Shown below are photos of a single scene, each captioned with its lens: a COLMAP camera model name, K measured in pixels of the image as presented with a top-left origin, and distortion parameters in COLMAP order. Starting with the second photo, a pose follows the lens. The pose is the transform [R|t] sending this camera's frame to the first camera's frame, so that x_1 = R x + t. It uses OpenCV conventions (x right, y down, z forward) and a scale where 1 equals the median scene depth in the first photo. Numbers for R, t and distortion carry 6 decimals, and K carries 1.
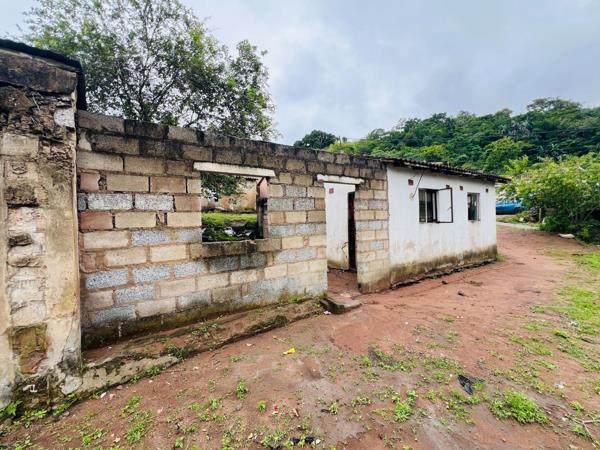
lens RADIAL K [[241.9, 0, 298.4], [0, 241.9, 224.6], [0, 0, 1]] dist [-0.003084, 0.000761]
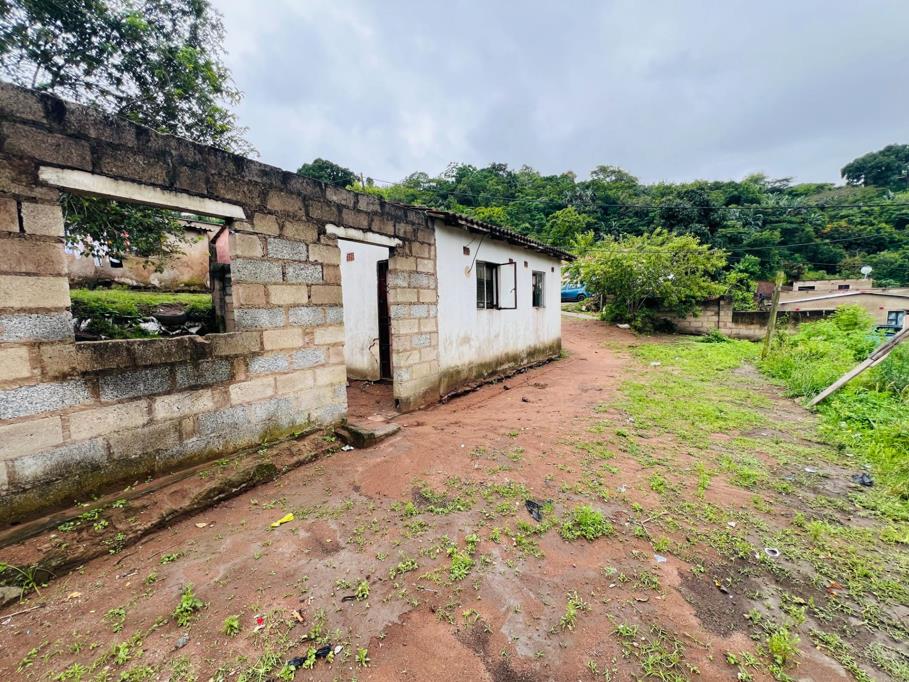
lens RADIAL K [[366.5, 0, 455.4], [0, 366.5, 340.5], [0, 0, 1]] dist [-0.003084, 0.000761]
pose [[0.915860, -0.027202, 0.400576, 0.000644], [-0.000327, 0.997651, 0.068494, 0.013074], [-0.401499, -0.062862, 0.913700, 0.021677]]
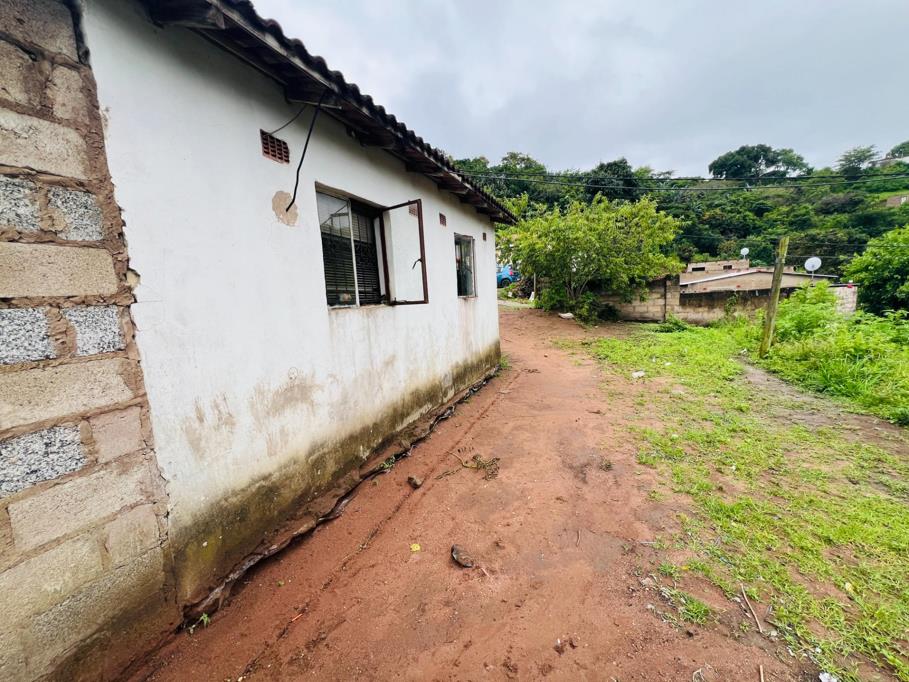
lens RADIAL K [[366.5, 0, 451.7], [0, 366.5, 344.3], [0, 0, 1]] dist [-0.003084, 0.000761]
pose [[0.814581, -0.095648, 0.572110, 0.394580], [0.037518, 0.992934, 0.112584, -0.008056], [-0.578836, -0.070245, 0.812413, 0.597348]]
